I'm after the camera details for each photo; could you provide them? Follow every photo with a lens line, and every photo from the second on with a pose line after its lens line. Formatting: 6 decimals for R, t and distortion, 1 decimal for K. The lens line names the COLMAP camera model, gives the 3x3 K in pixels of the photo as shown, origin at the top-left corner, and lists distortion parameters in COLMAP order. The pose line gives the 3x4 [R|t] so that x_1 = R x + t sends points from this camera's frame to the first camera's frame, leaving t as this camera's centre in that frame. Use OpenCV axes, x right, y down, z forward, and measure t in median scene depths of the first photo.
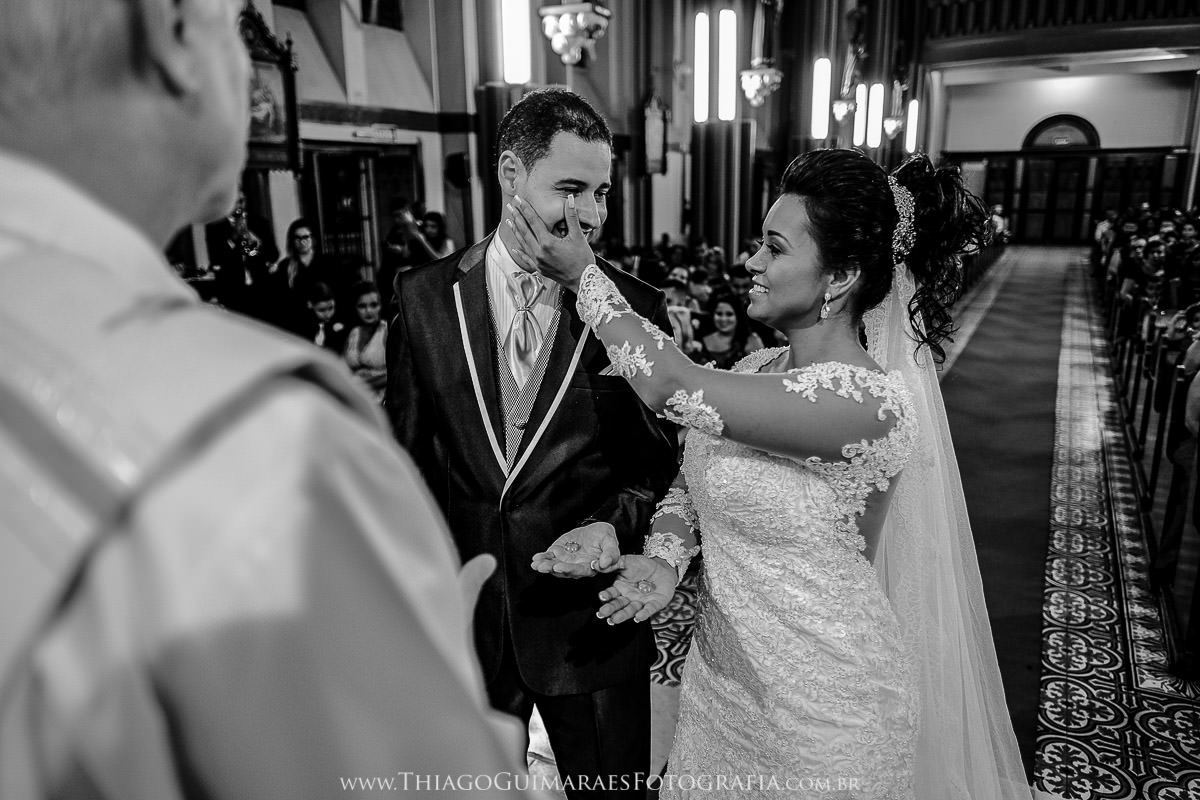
lens RADIAL K [[854.4, 0, 600.0], [0, 854.4, 400.0], [0, 0, 1]] dist [-0.006507, 0.001990]
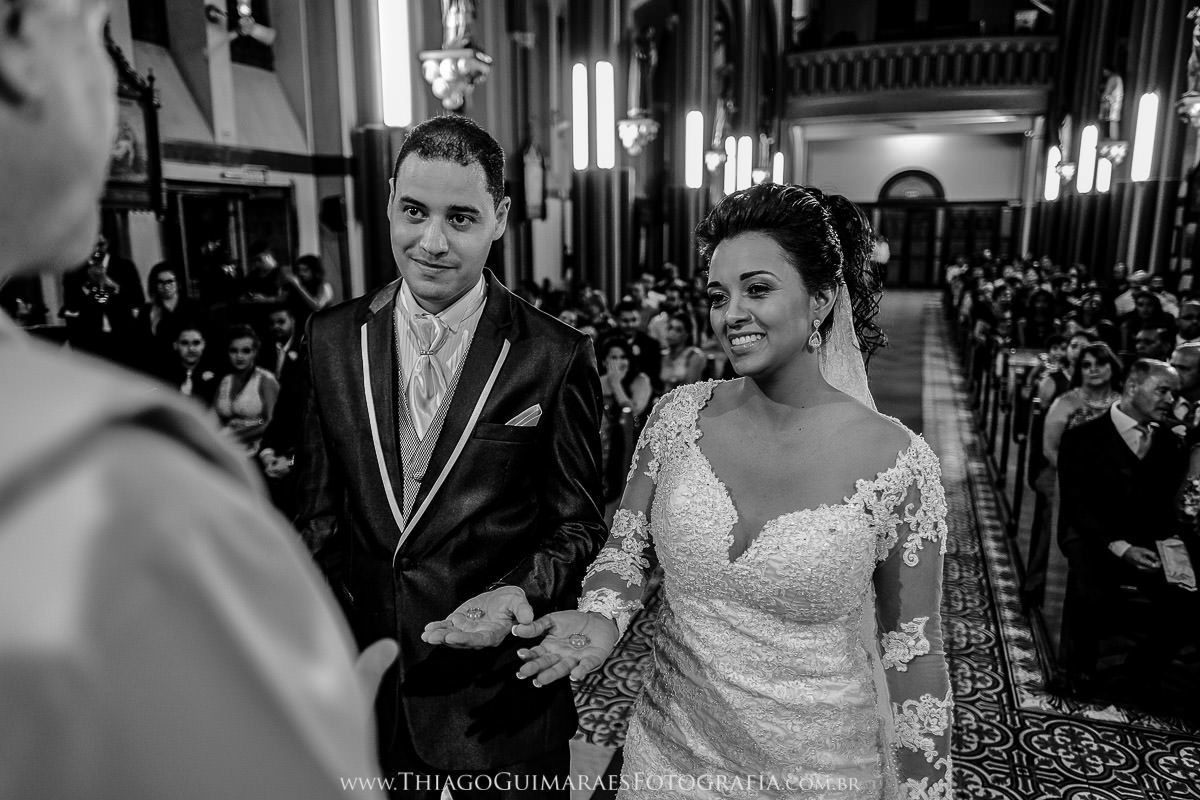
lens RADIAL K [[854.4, 0, 600.0], [0, 854.4, 400.0], [0, 0, 1]] dist [-0.006507, 0.001990]
pose [[0.990136, -0.018557, 0.138876, -0.006390], [0.025702, 0.998427, -0.049833, 0.000032], [-0.137733, 0.052911, 0.989055, 0.006830]]
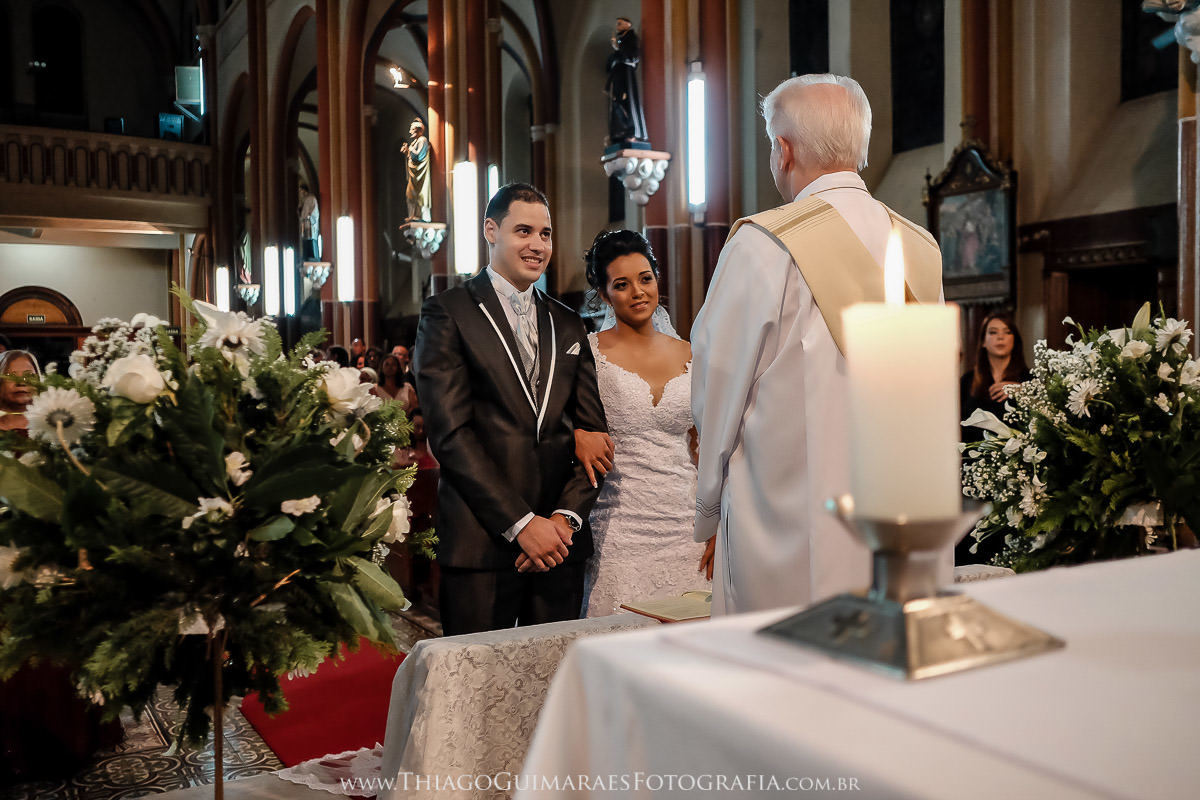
lens RADIAL K [[1182.2, 0, 582.0], [0, 1182.2, 410.1], [0, 0, 1]] dist [-0.084534, 0.215342]
pose [[0.557116, -0.025814, 0.830033, -0.294182], [0.212103, 0.970788, -0.112171, 0.057119], [-0.802891, 0.238545, 0.546317, -0.051369]]
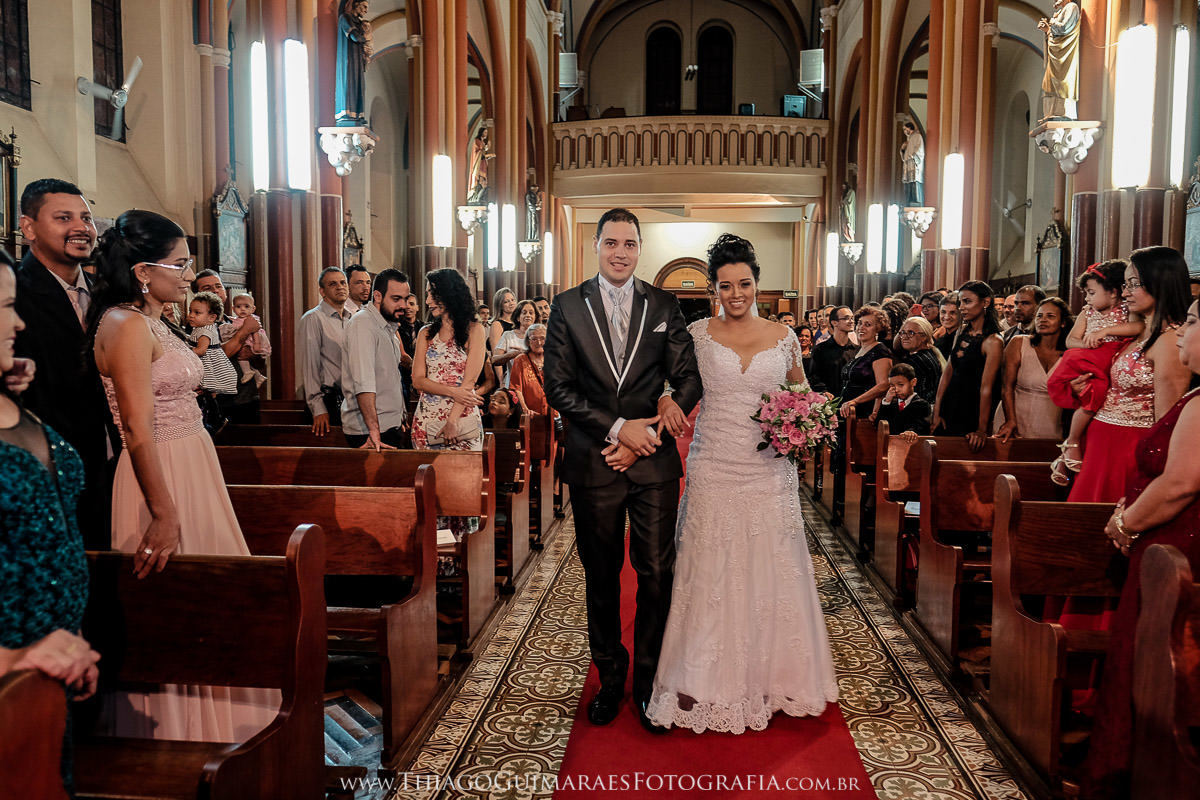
lens RADIAL K [[869.3, 0, 600.0], [0, 869.3, 400.0], [0, 0, 1]] dist [-0.007626, 0.000865]
pose [[0.921448, -0.012102, 0.388313, 0.110203], [0.078779, 0.984570, -0.156256, -0.033617], [-0.380430, 0.174573, 0.908183, 0.333537]]
